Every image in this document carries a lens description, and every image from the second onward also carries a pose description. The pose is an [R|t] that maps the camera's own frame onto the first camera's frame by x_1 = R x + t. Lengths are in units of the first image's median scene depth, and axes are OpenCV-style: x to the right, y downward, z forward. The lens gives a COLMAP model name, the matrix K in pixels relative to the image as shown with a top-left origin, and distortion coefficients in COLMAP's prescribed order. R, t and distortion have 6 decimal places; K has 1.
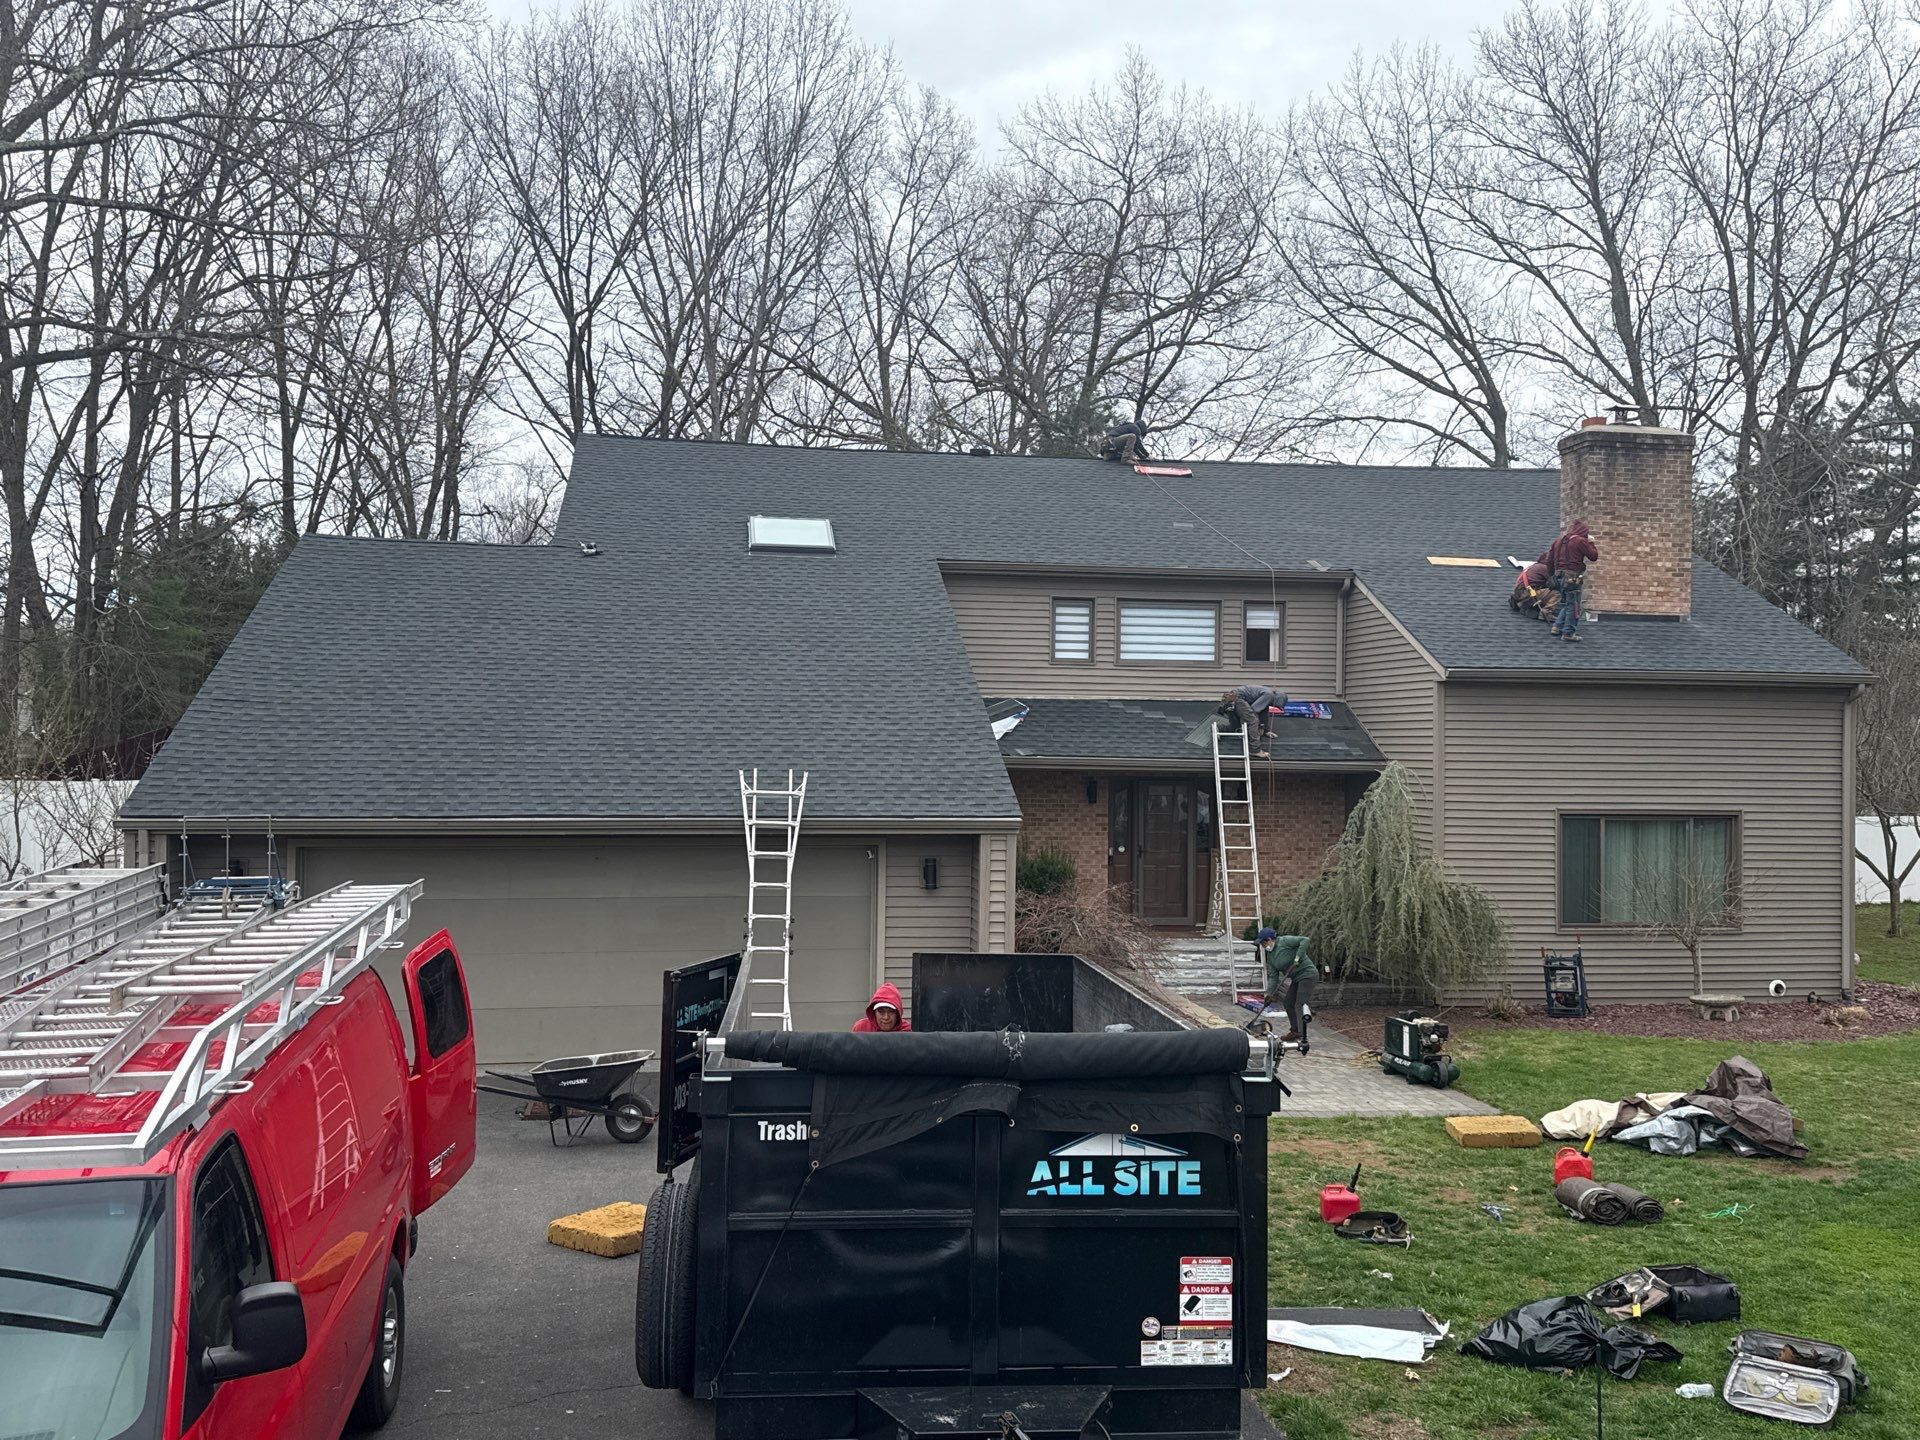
lens RADIAL K [[1660.7, 0, 960.9], [0, 1660.7, 721.5], [0, 0, 1]] dist [0.156218, -0.282513]
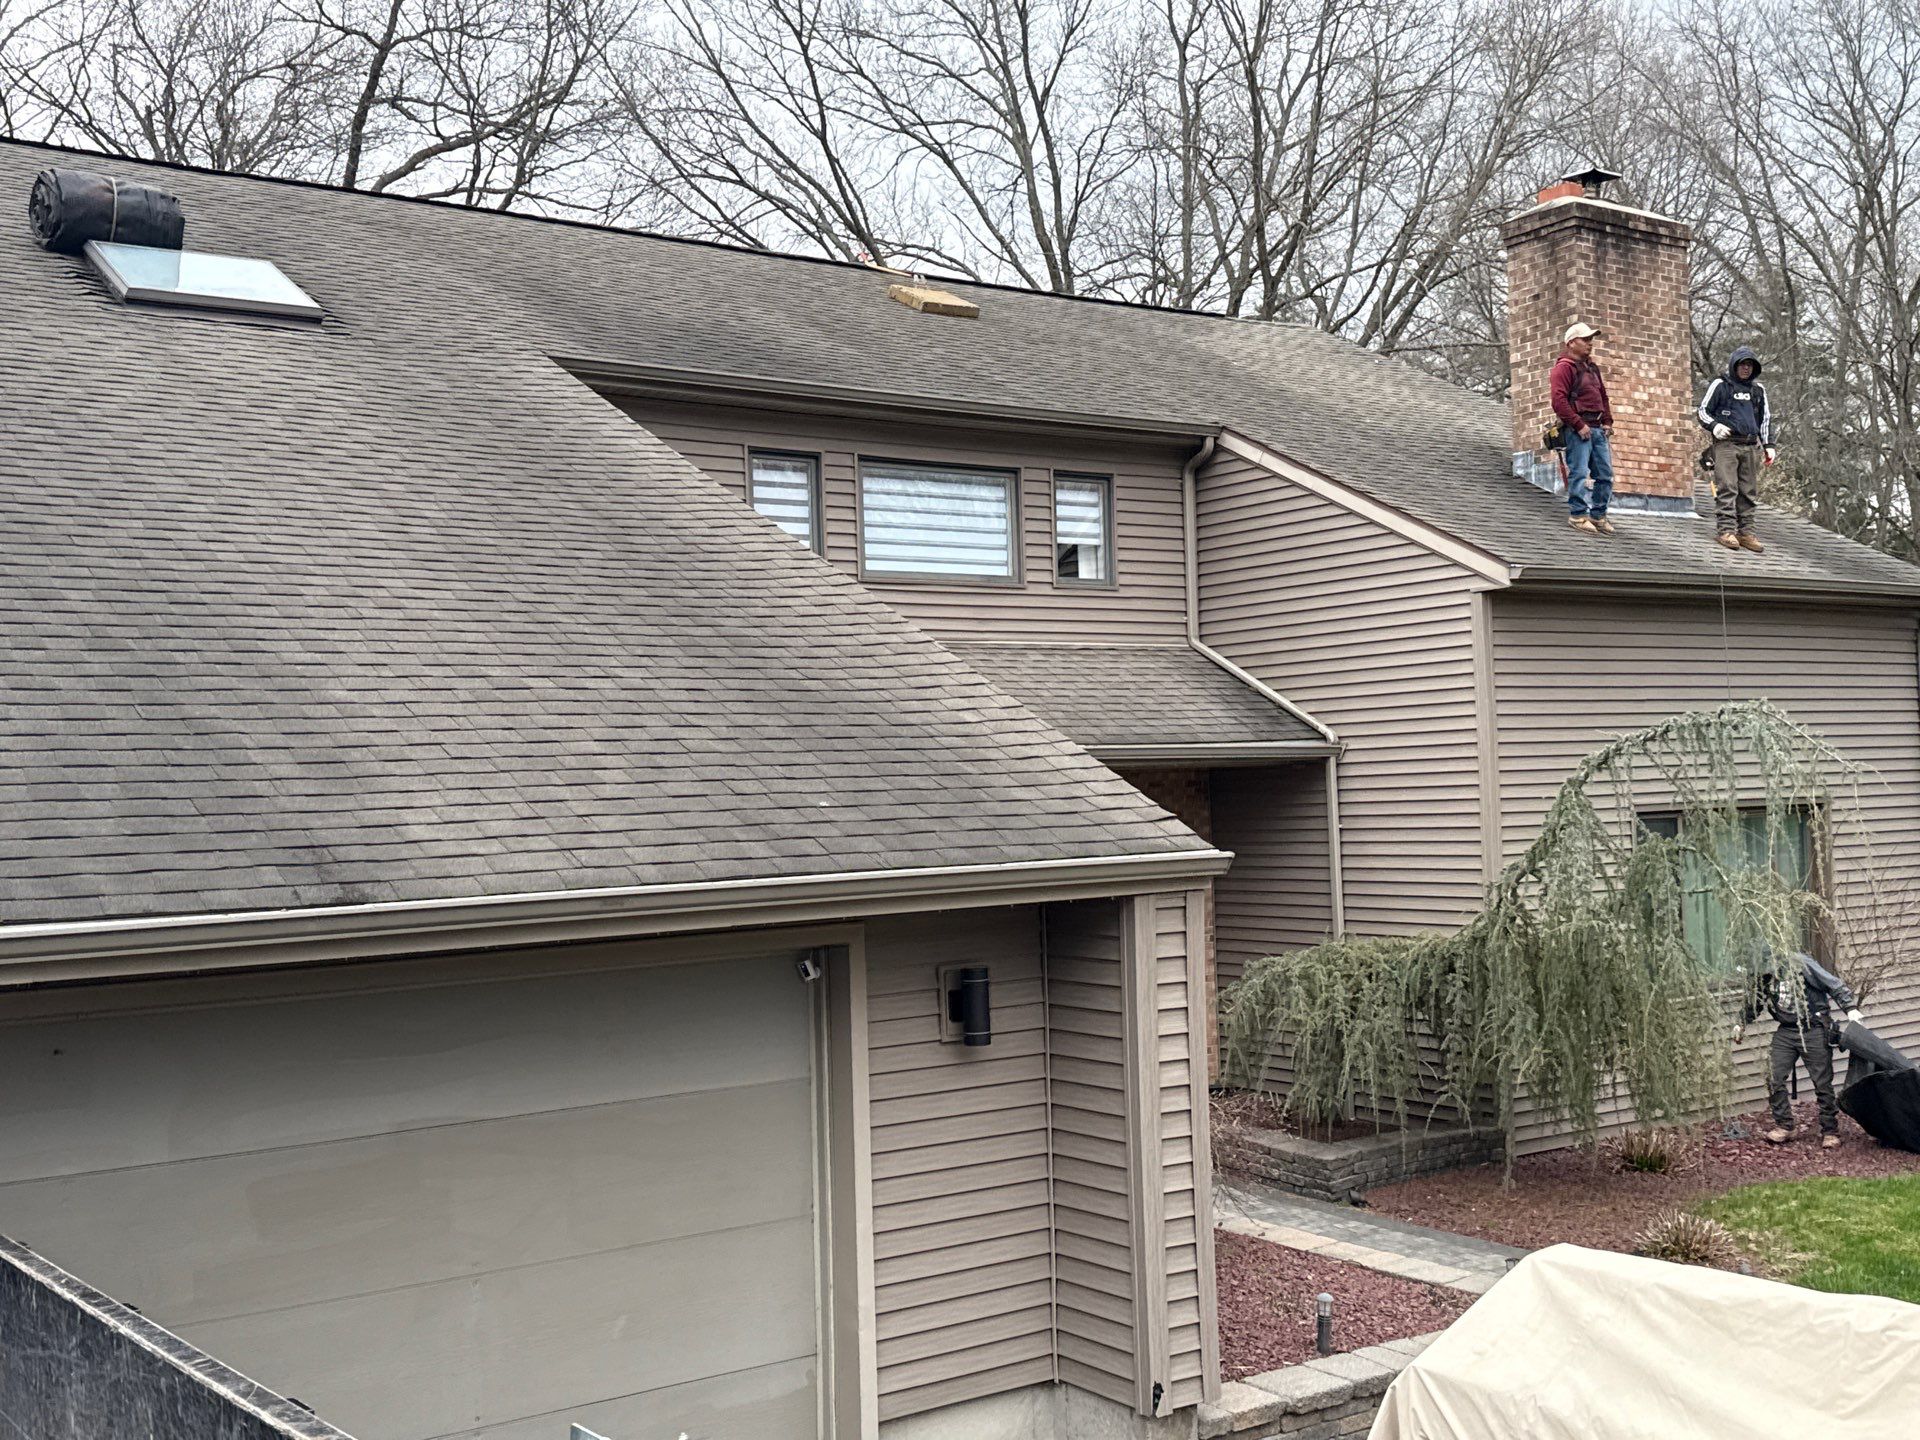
lens RADIAL K [[2023.2, 0, 960.9], [0, 2023.2, 732.7], [0, 0, 1]] dist [0.196739, -0.412324]
pose [[0.896265, -0.028511, 0.442601, -0.163743], [0.036825, 0.999270, -0.010200, 0.021973], [-0.441987, 0.025441, 0.896661, 0.395376]]
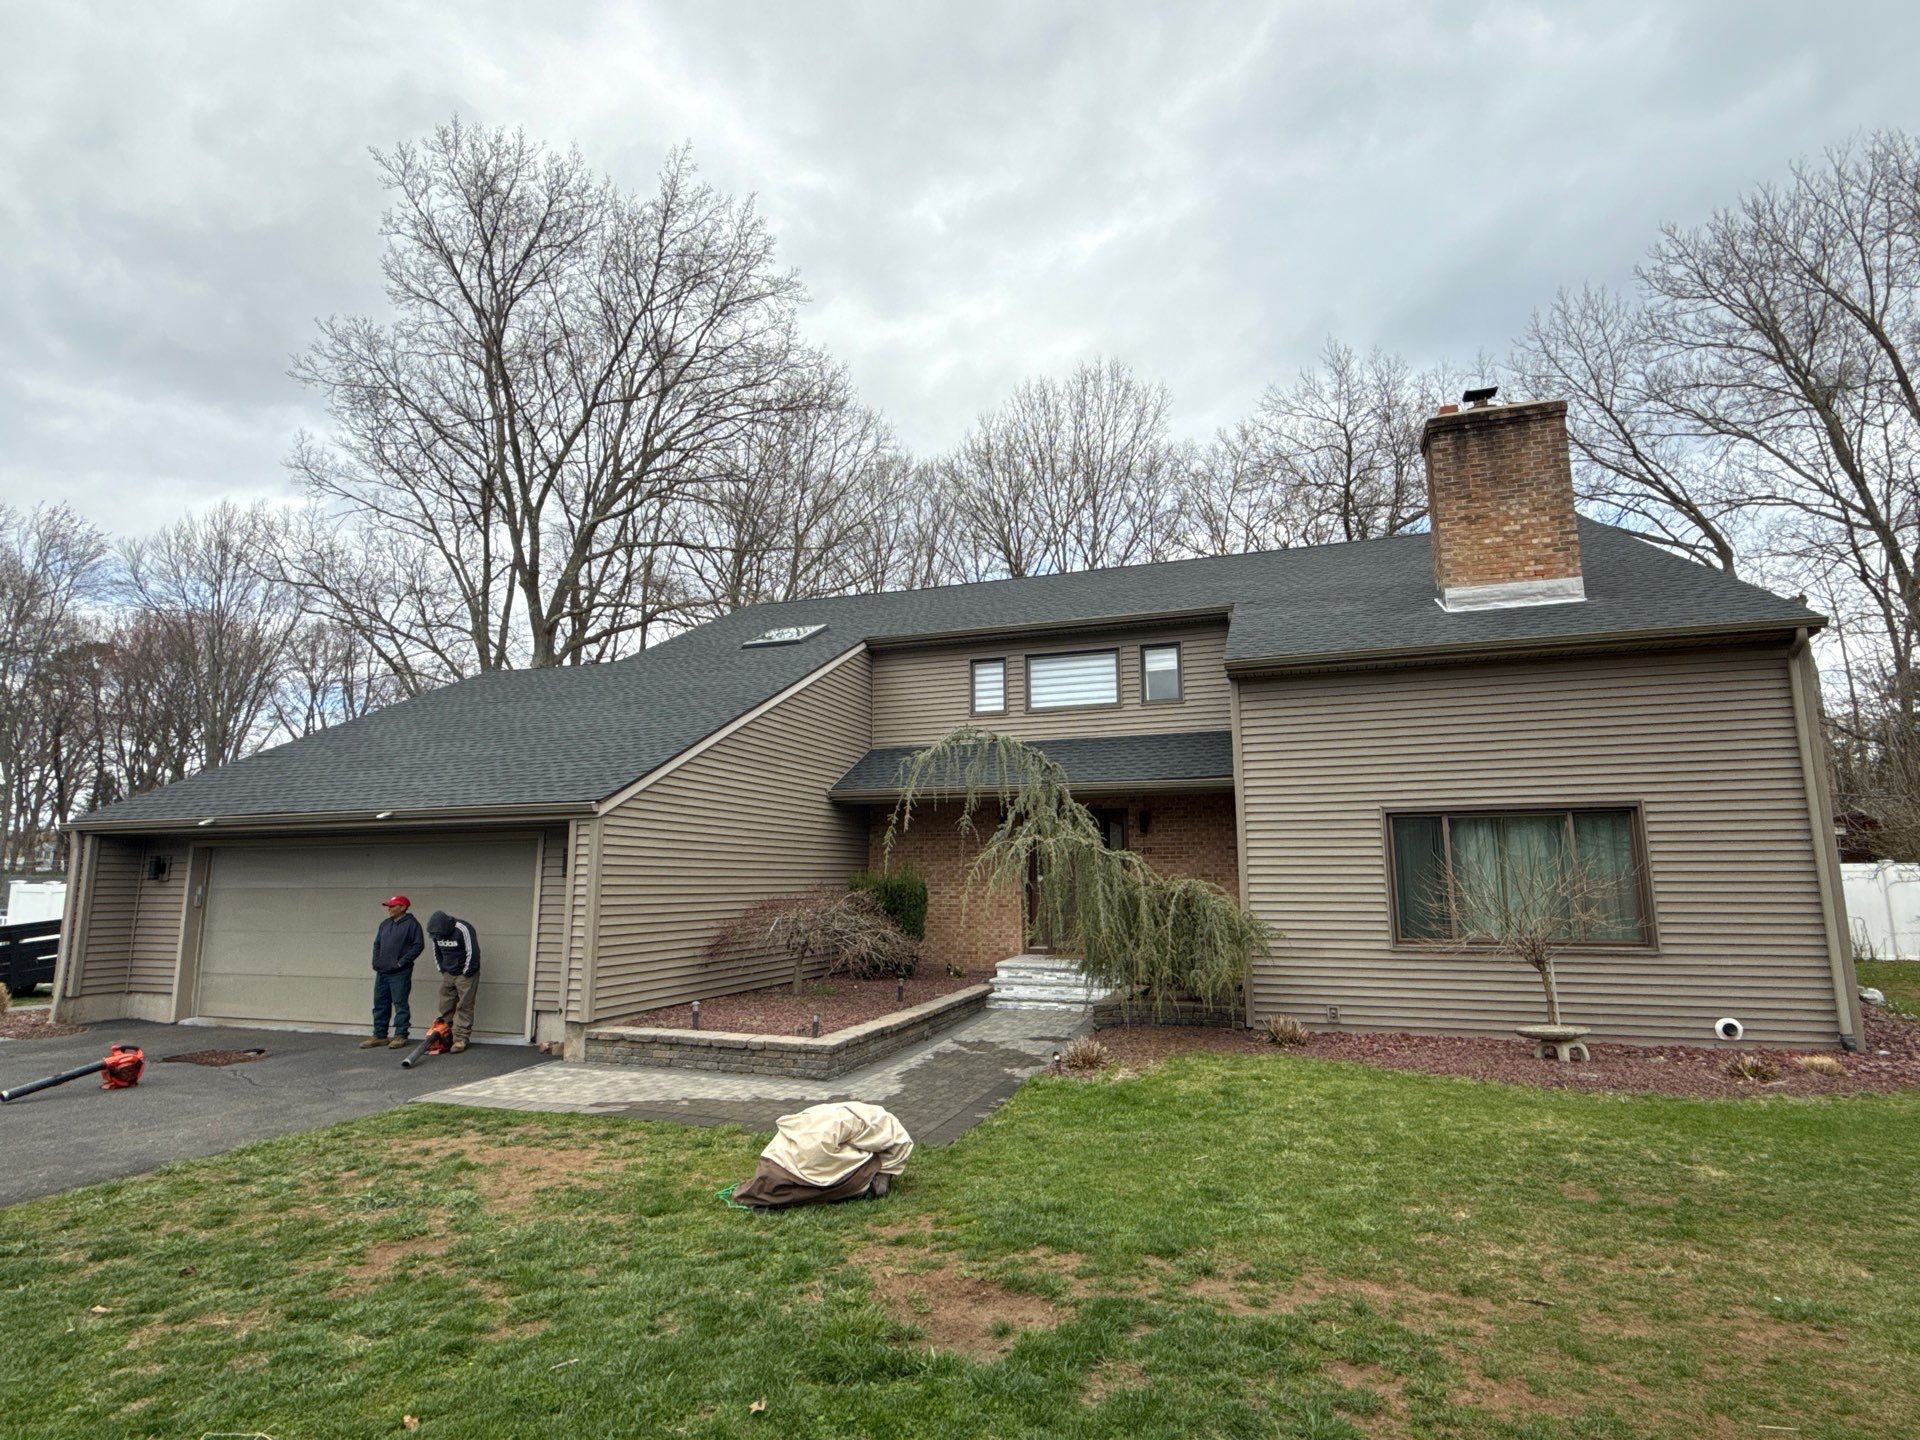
lens RADIAL K [[983.4, 0, 960.2], [0, 983.4, 716.7], [0, 0, 1]] dist [-0.000163, -0.000262]
pose [[0.884479, -0.093726, -0.457069, 0.351411], [0.020131, 0.986370, -0.163309, 0.075008], [0.466145, 0.135242, 0.874310, 0.385978]]
